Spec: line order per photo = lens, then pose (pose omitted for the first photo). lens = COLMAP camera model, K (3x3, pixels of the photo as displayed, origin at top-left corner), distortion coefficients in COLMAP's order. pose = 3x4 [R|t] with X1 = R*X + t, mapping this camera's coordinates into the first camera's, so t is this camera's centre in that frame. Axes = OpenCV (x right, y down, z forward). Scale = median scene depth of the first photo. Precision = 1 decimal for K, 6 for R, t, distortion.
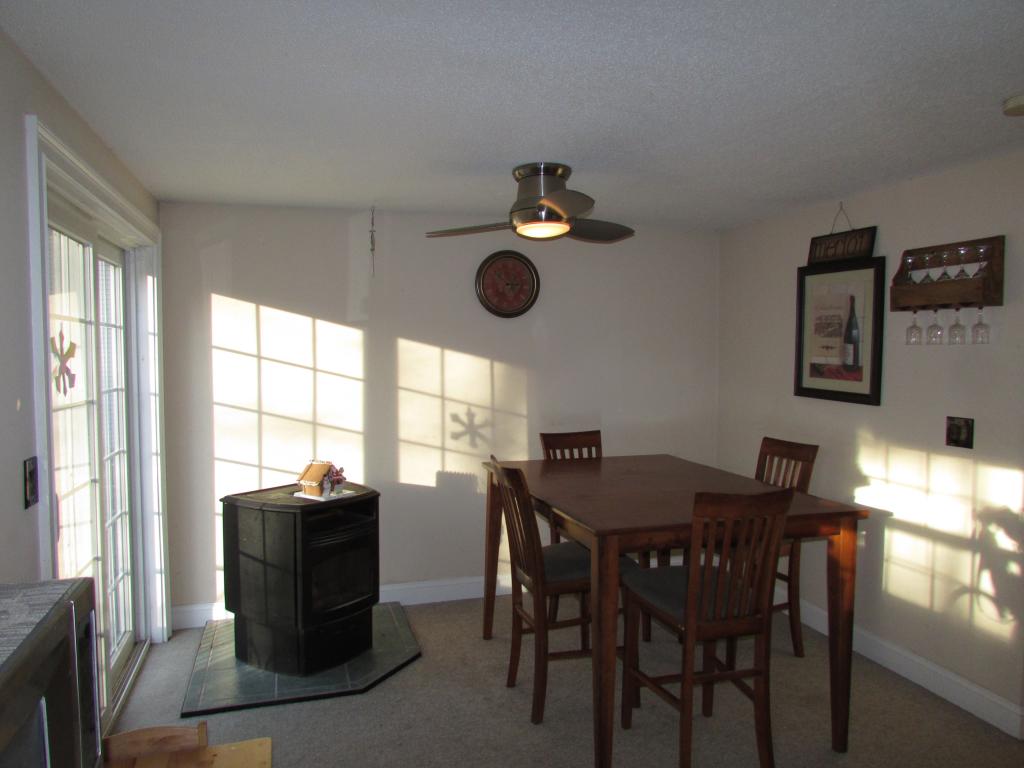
lens RADIAL K [[741.9, 0, 516.4], [0, 741.9, 384.7], [0, 0, 1]] dist [-0.012877, 0.005463]
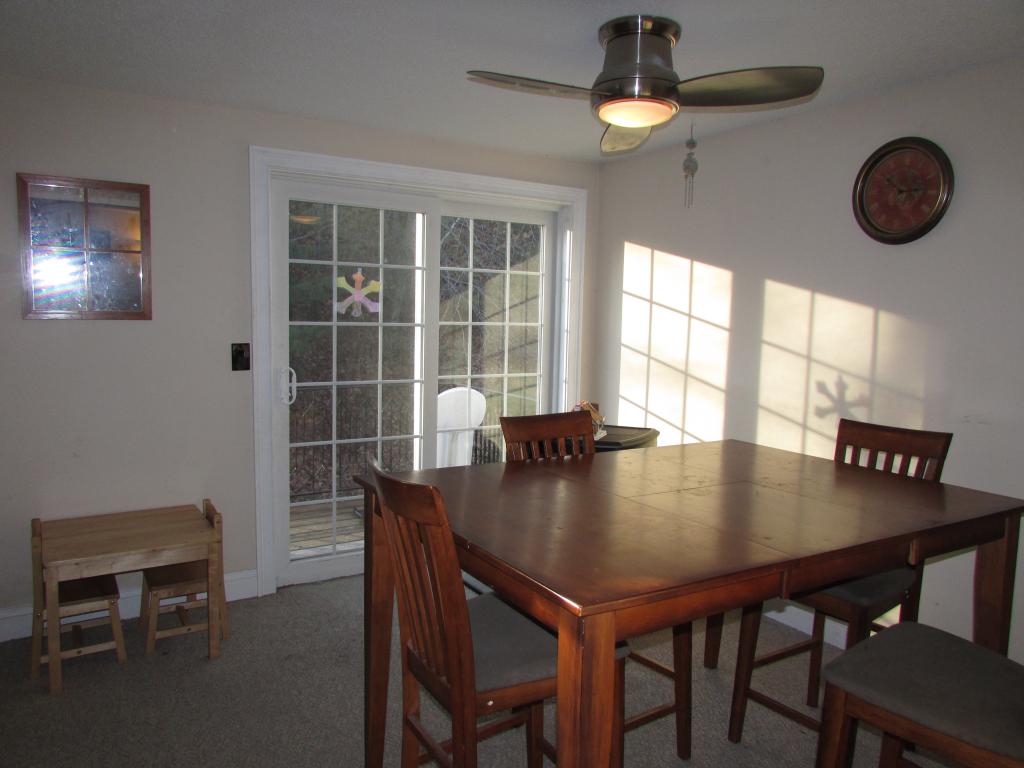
lens RADIAL K [[741.9, 0, 516.4], [0, 741.9, 384.7], [0, 0, 1]] dist [-0.012877, 0.005463]
pose [[0.263795, 0.104224, -0.958932, 0.552591], [-0.070360, 0.993576, 0.088634, -0.001688], [0.962009, 0.044090, 0.269433, 0.527756]]
